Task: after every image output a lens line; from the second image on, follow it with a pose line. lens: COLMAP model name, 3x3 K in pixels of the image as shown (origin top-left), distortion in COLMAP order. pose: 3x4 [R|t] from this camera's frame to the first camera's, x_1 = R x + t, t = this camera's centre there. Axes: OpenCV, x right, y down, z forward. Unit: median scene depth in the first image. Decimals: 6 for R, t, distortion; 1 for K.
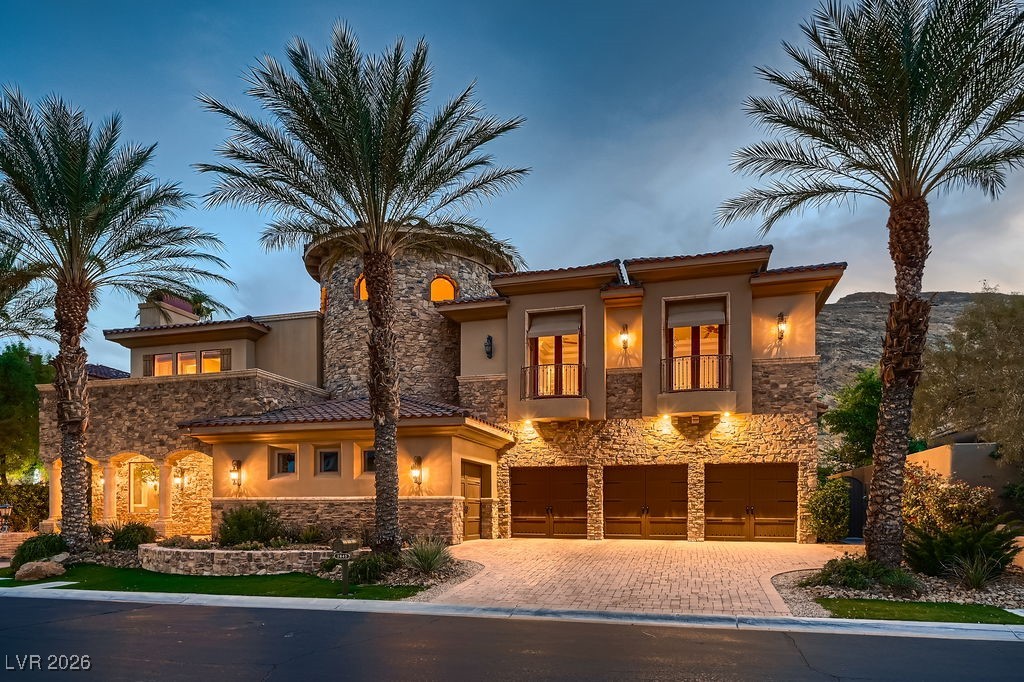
lens RADIAL K [[588.3, 0, 511.6], [0, 588.3, 333.8], [0, 0, 1]] dist [0.004897, 0.000510]
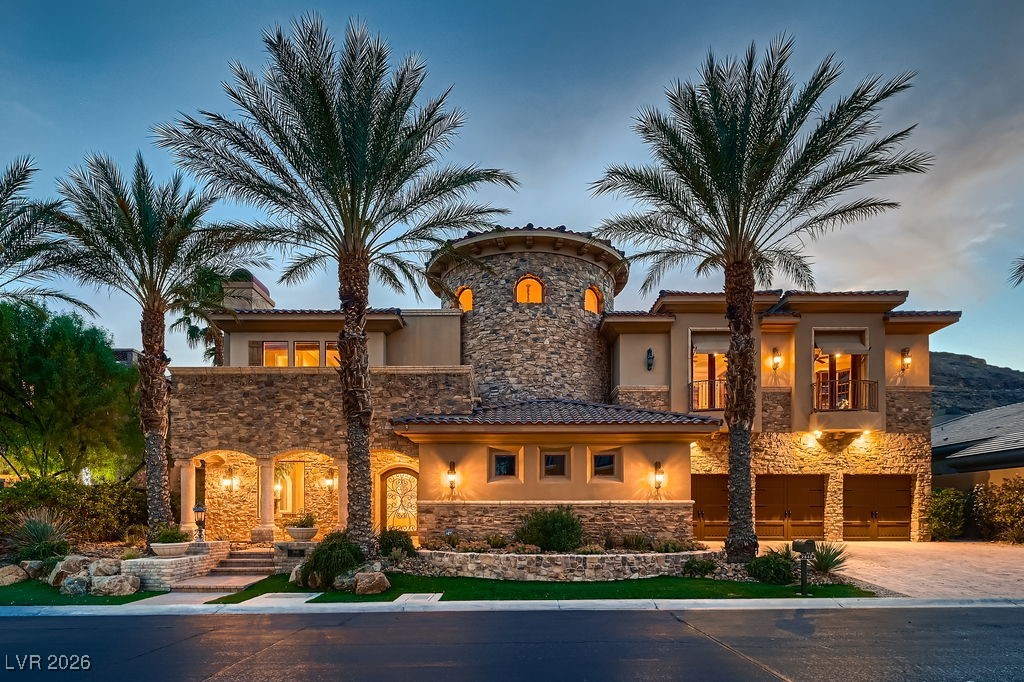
lens RADIAL K [[562.0, 0, 511.9], [0, 562.0, 349.1], [0, 0, 1]] dist [0.004047, 0.000402]
pose [[0.962642, 0.075244, 0.260114, -0.602853], [-0.074592, 0.997137, -0.012393, 0.038813], [-0.260301, -0.007473, 0.965498, 0.107373]]
